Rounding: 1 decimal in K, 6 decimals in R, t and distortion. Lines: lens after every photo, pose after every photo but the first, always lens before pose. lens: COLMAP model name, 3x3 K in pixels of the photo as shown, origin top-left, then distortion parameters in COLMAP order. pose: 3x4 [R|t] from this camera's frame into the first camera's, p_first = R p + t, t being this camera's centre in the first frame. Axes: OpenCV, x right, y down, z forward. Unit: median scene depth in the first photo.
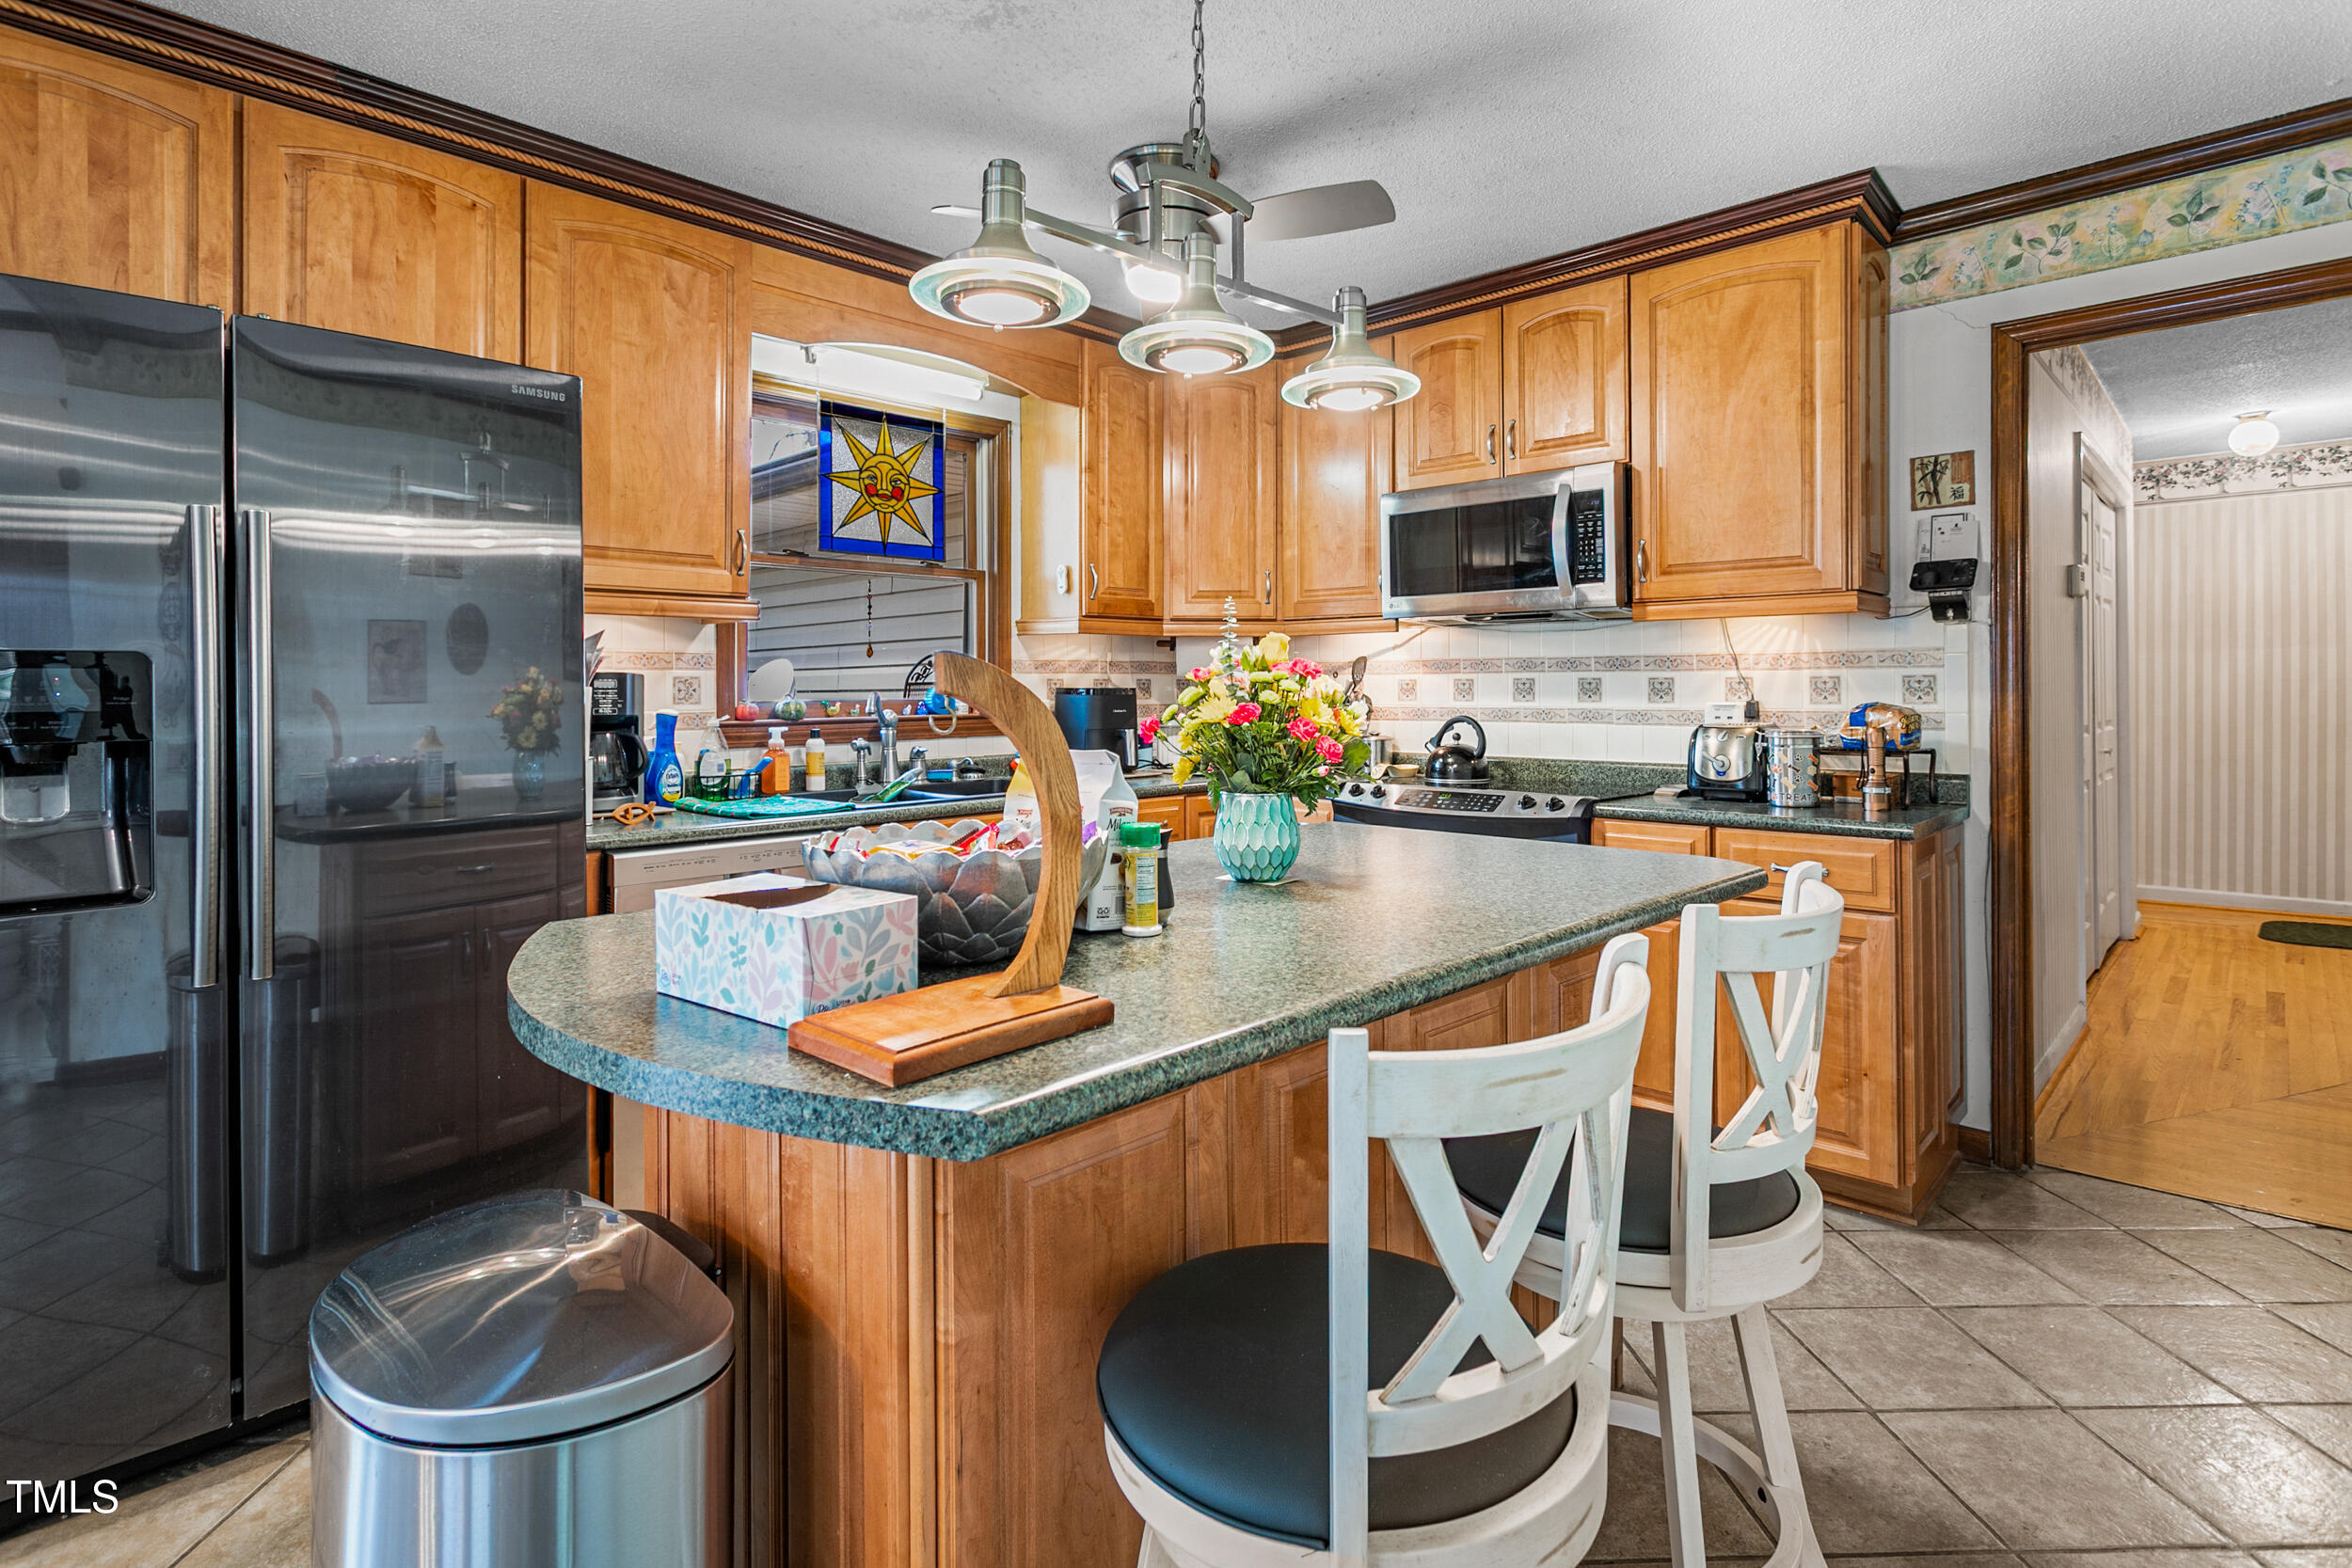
lens RADIAL K [[1138.5, 0, 1171.4], [0, 1138.5, 703.5], [0, 0, 1]] dist [0.003237, 0.000529]
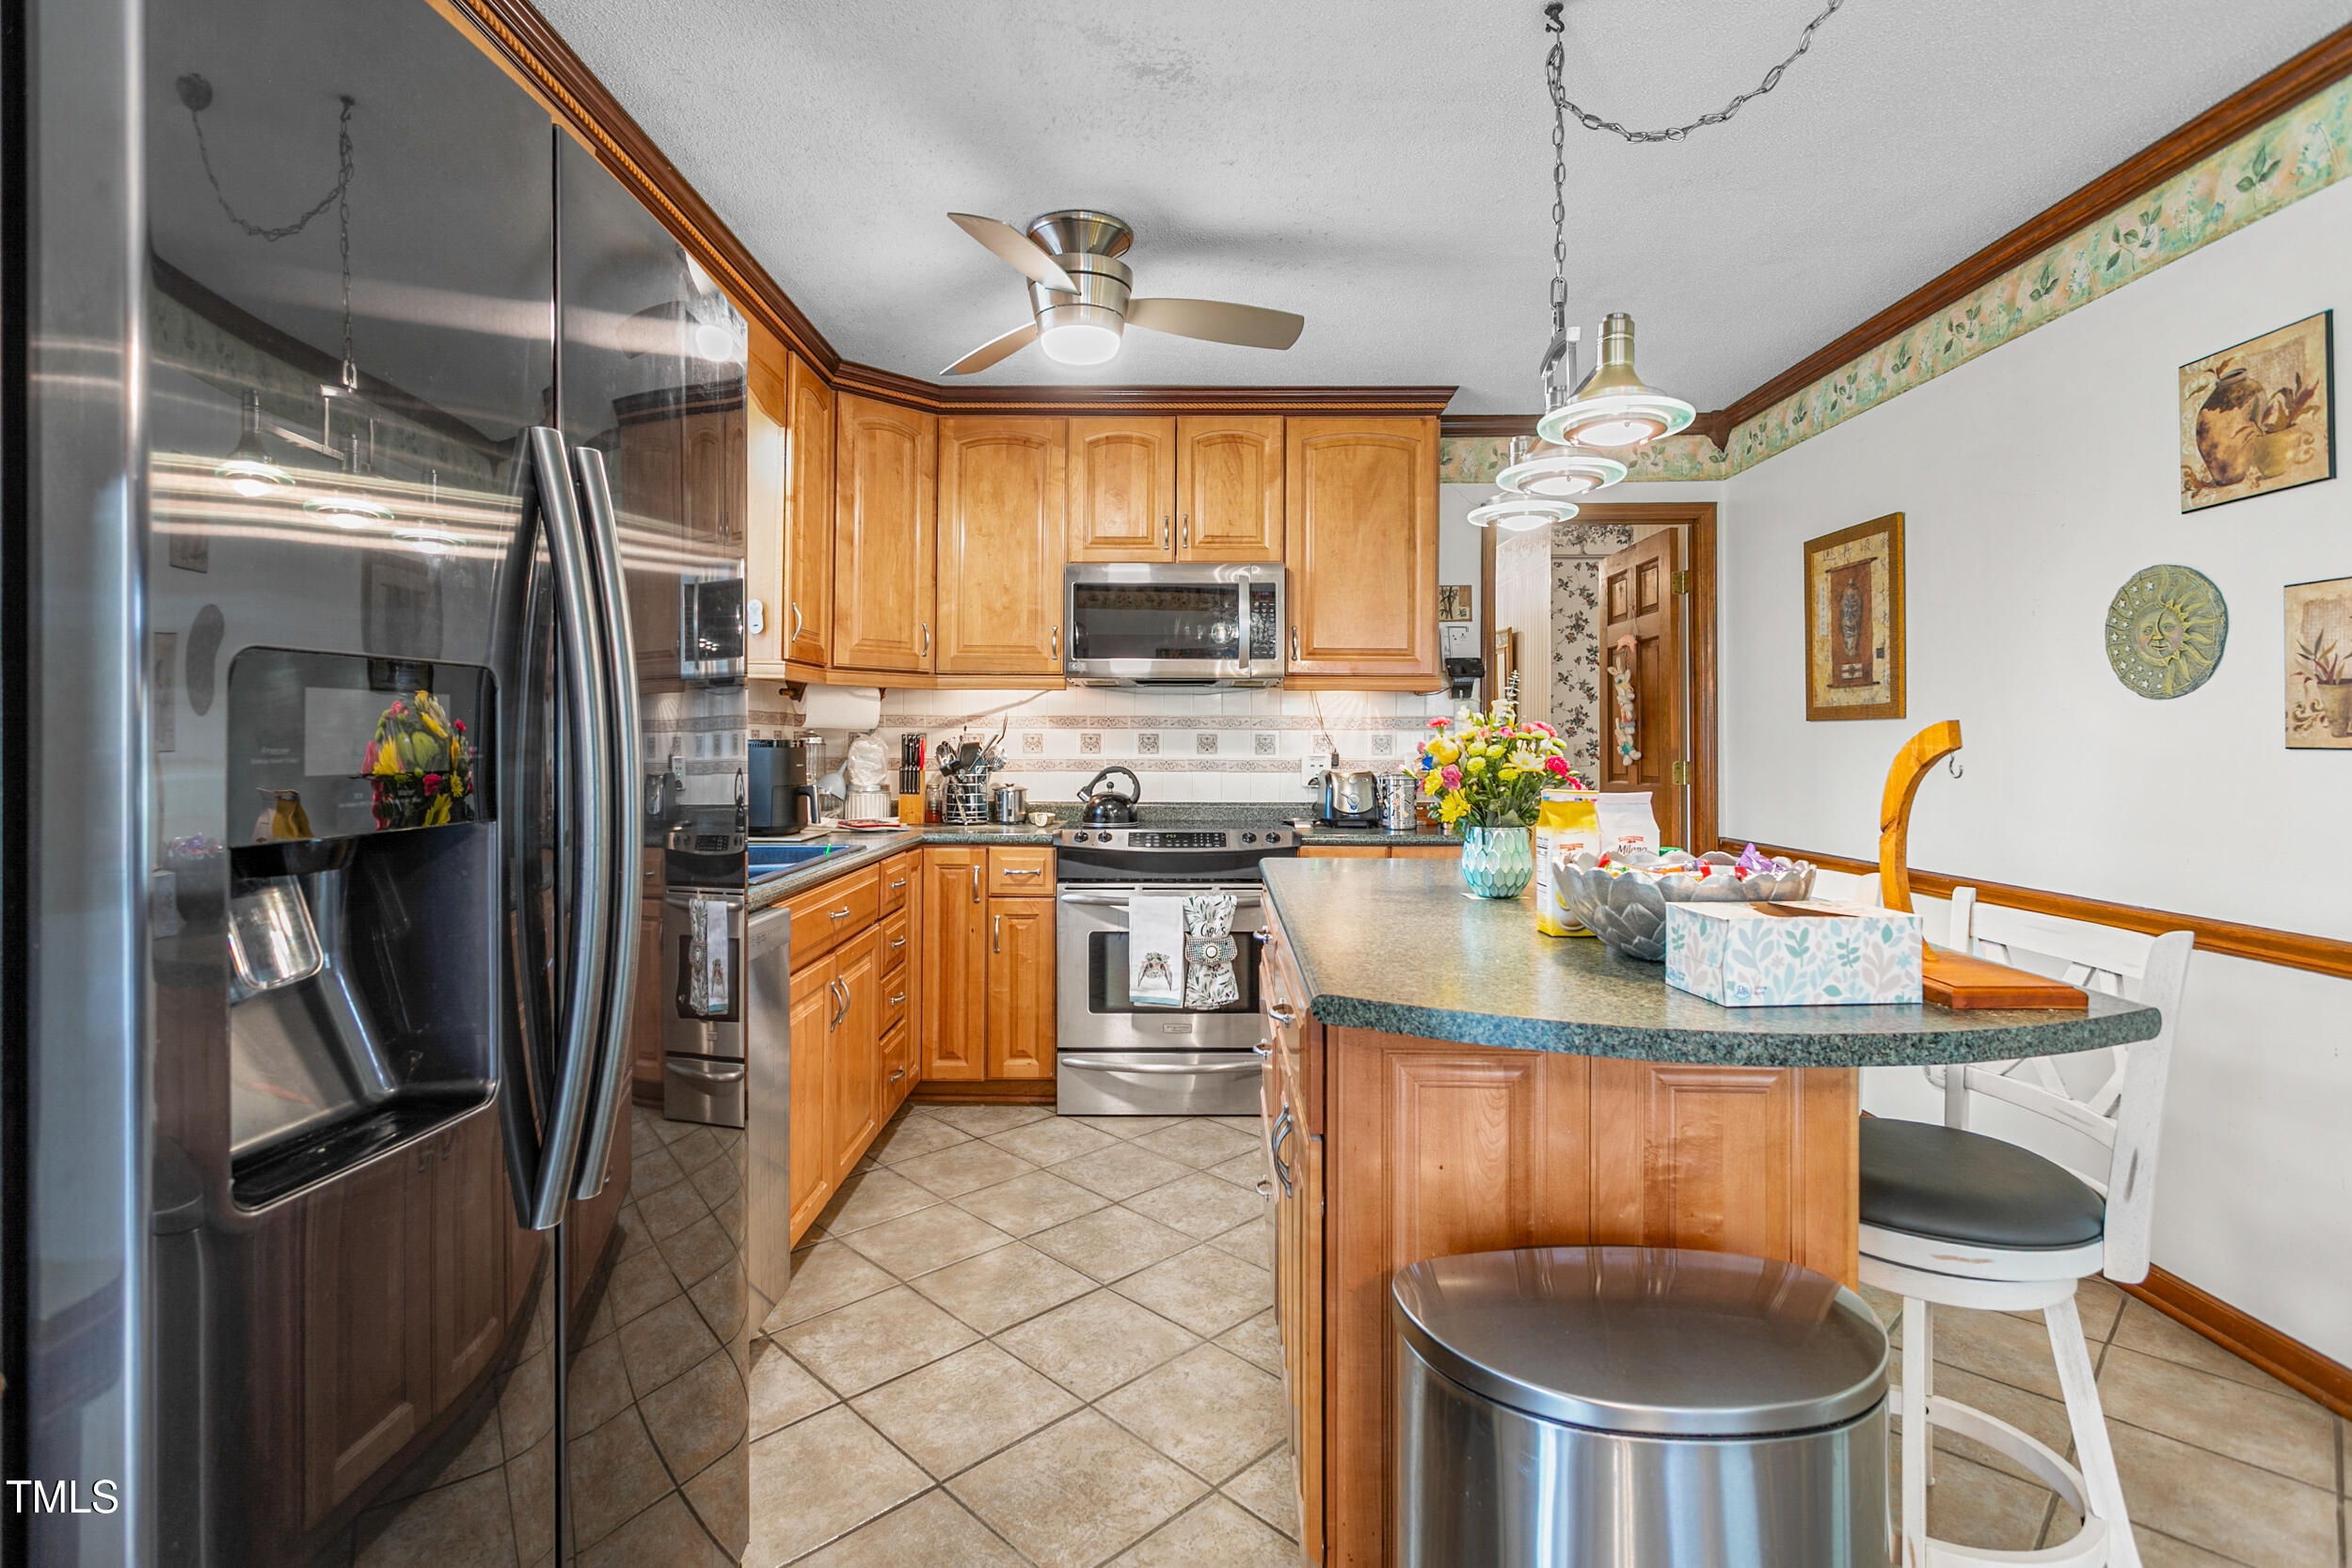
lens RADIAL K [[1129.9, 0, 1133.0], [0, 1129.9, 744.4], [0, 0, 1]] dist [0.012939, 0.000266]
pose [[0.739087, 0.003737, 0.673599, -0.562853], [0.002934, 0.999957, -0.008768, -0.001566], [-0.673603, 0.008456, 0.739045, 0.186162]]
